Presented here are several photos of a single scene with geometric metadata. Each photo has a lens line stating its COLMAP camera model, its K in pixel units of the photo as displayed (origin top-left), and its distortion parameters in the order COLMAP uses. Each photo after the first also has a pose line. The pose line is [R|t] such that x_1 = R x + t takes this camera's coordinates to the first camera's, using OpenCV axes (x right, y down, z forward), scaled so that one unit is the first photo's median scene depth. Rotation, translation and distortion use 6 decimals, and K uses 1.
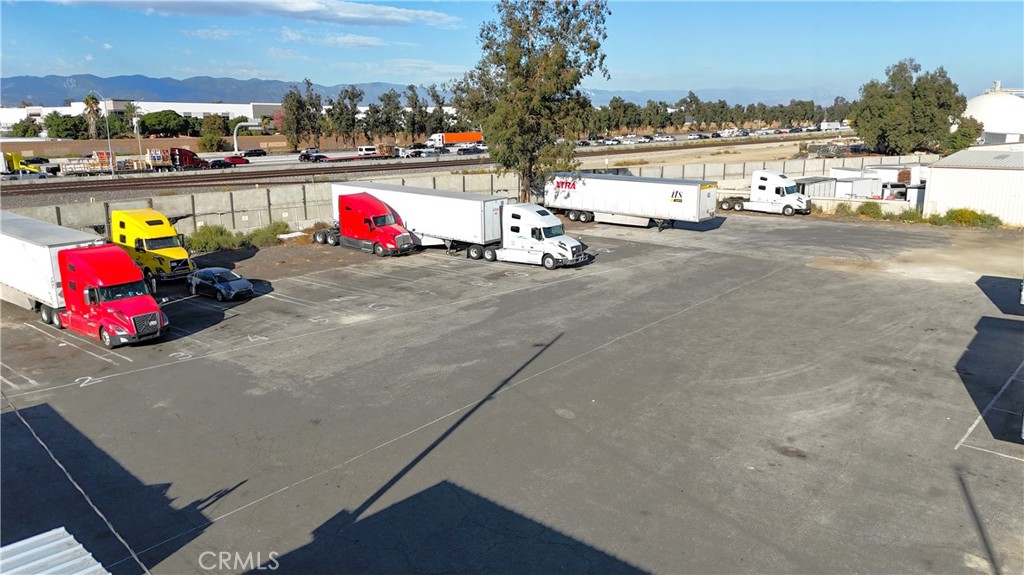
lens RADIAL K [[744.6, 0, 512.0], [0, 744.6, 287.5], [0, 0, 1]] dist [0.084050, -0.076821]
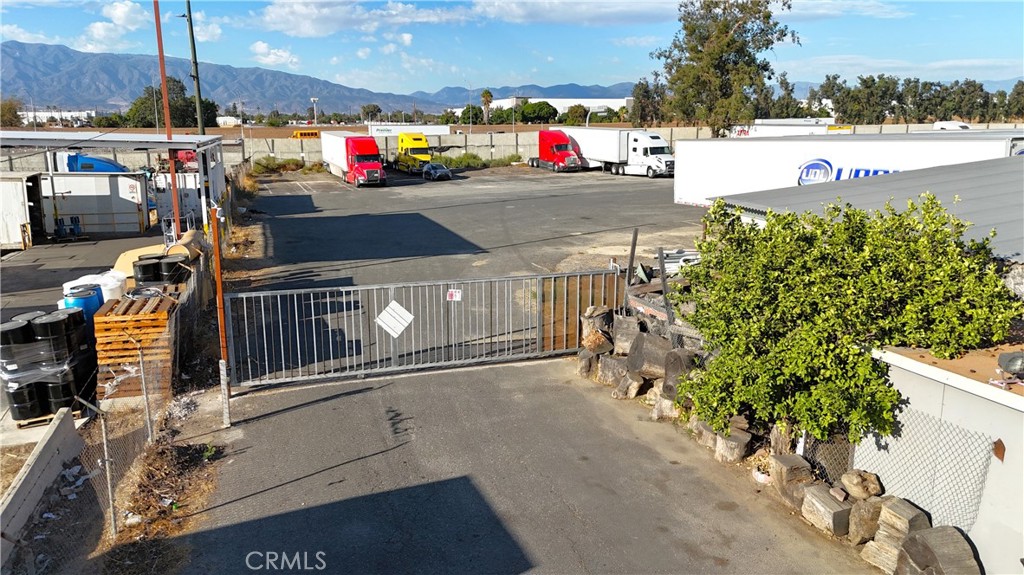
lens RADIAL K [[744.6, 0, 512.0], [0, 744.6, 287.5], [0, 0, 1]] dist [0.084050, -0.076821]
pose [[0.870441, 0.106354, -0.480647, 0.455868], [-0.107268, 0.993899, 0.025663, 0.148984], [0.480444, 0.029220, 0.876538, -0.277970]]
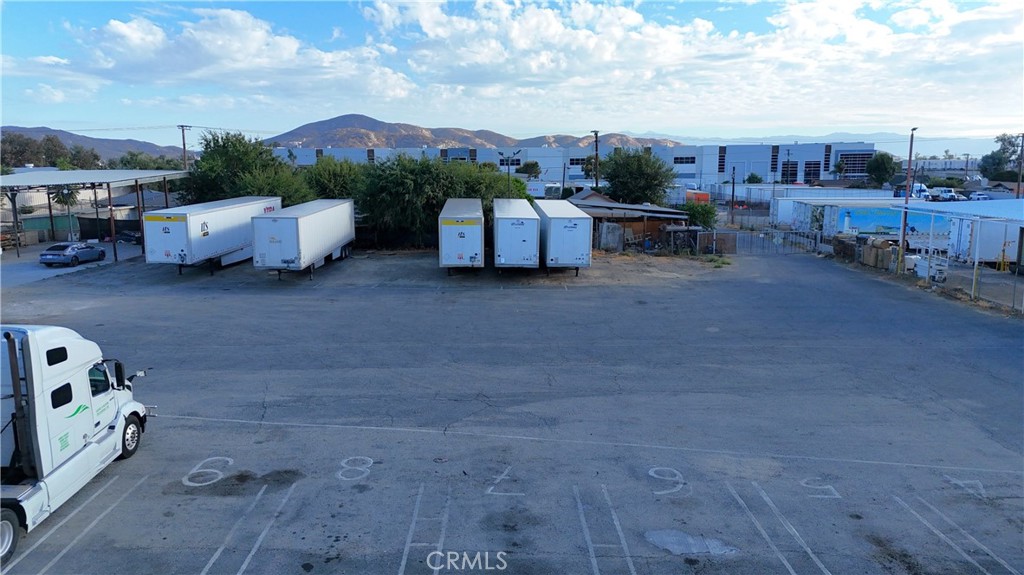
lens RADIAL K [[744.6, 0, 512.0], [0, 744.6, 287.5], [0, 0, 1]] dist [0.084050, -0.076821]
pose [[-0.650782, -0.121459, 0.749487, -0.325522], [0.166504, 0.940264, 0.296951, -0.170179], [-0.740783, 0.318043, -0.591684, 0.954068]]
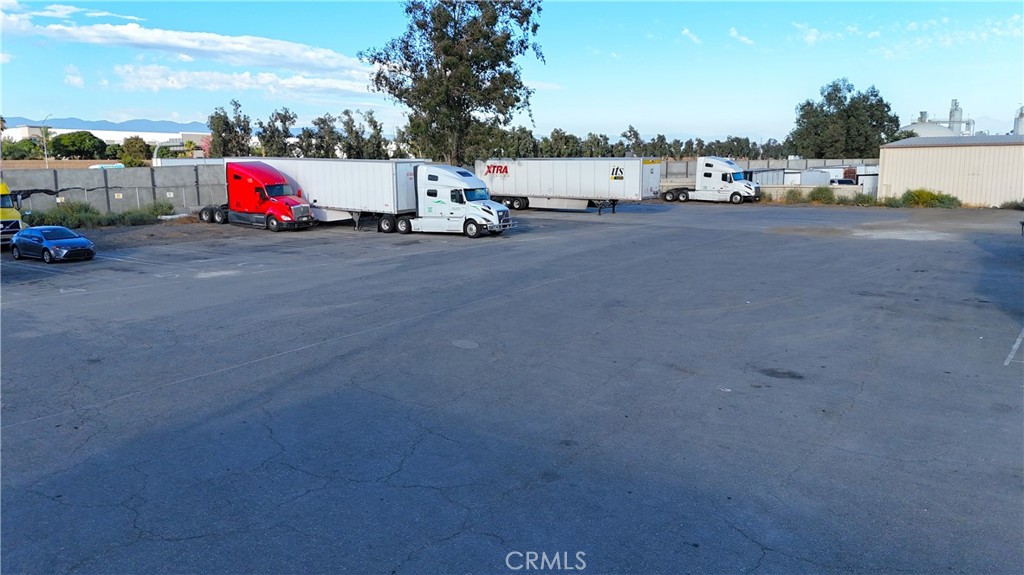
lens RADIAL K [[744.6, 0, 512.0], [0, 744.6, 287.5], [0, 0, 1]] dist [0.084050, -0.076821]
pose [[0.997375, -0.008070, 0.071962, 0.030684], [0.012057, 0.998406, -0.055145, 0.072328], [-0.071402, 0.055868, 0.995882, 0.134257]]
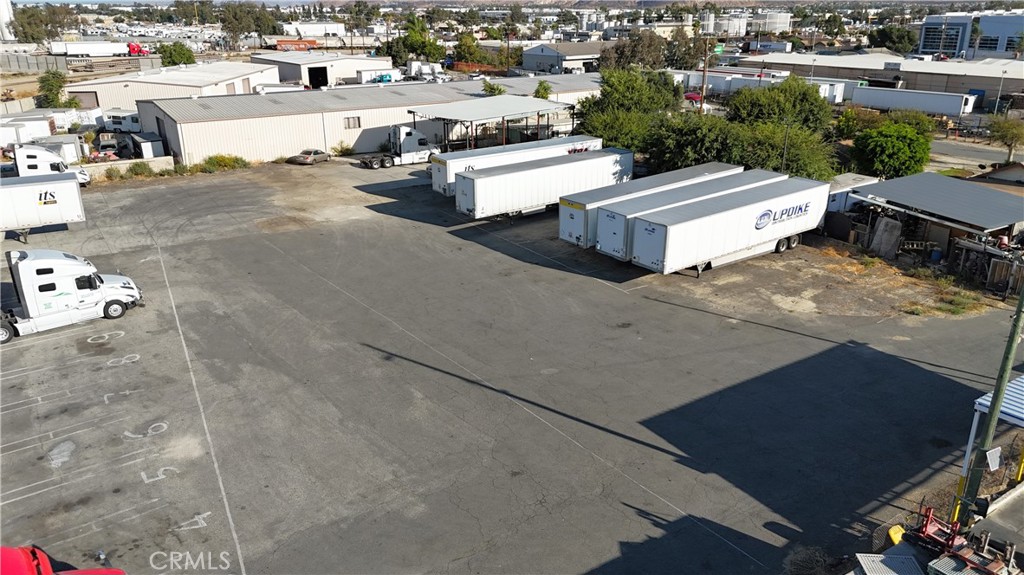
lens RADIAL K [[744.6, 0, 512.0], [0, 744.6, 287.5], [0, 0, 1]] dist [0.084050, -0.076821]
pose [[0.234509, -0.331974, 0.913674, -0.549297], [0.211955, 0.934731, 0.285223, -0.184100], [-0.948726, 0.126770, 0.289566, 0.297613]]
